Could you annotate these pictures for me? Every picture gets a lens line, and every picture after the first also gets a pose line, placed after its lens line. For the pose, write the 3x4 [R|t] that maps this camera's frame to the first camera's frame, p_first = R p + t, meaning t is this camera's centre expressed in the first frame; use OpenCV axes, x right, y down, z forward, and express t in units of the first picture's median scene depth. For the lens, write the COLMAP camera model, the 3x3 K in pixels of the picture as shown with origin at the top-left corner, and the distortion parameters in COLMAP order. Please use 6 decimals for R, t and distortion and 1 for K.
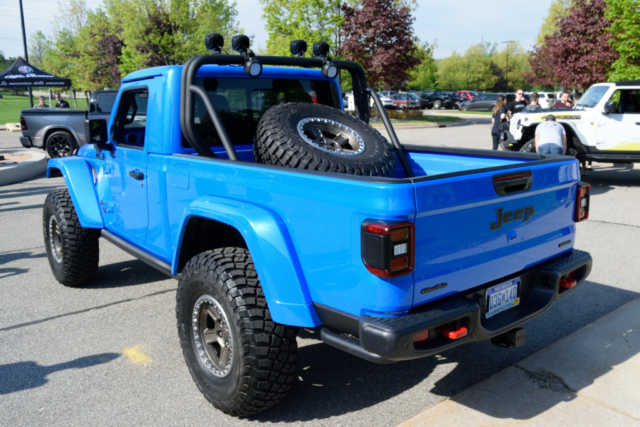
lens RADIAL K [[558.1, 0, 320.0], [0, 558.1, 213.5], [0, 0, 1]] dist [-0.082058, 0.001182]
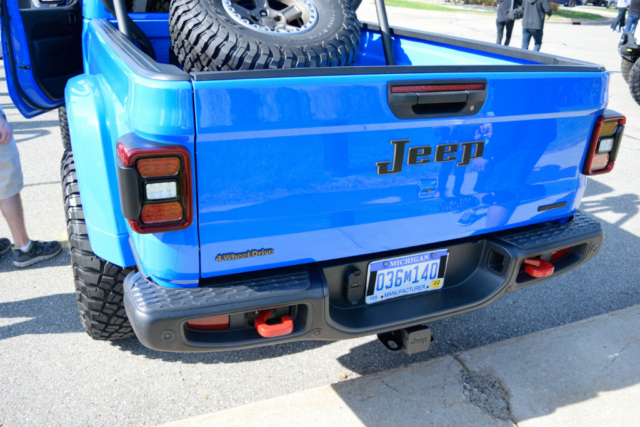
lens RADIAL K [[502.8, 0, 320.0], [0, 502.8, 213.5], [0, 0, 1]] dist [-0.084444, 0.004404]
pose [[0.952815, 0.167608, -0.253085, 0.361834], [-0.104327, 0.963768, 0.245492, -0.051106], [0.285062, -0.207505, 0.935779, 0.425736]]
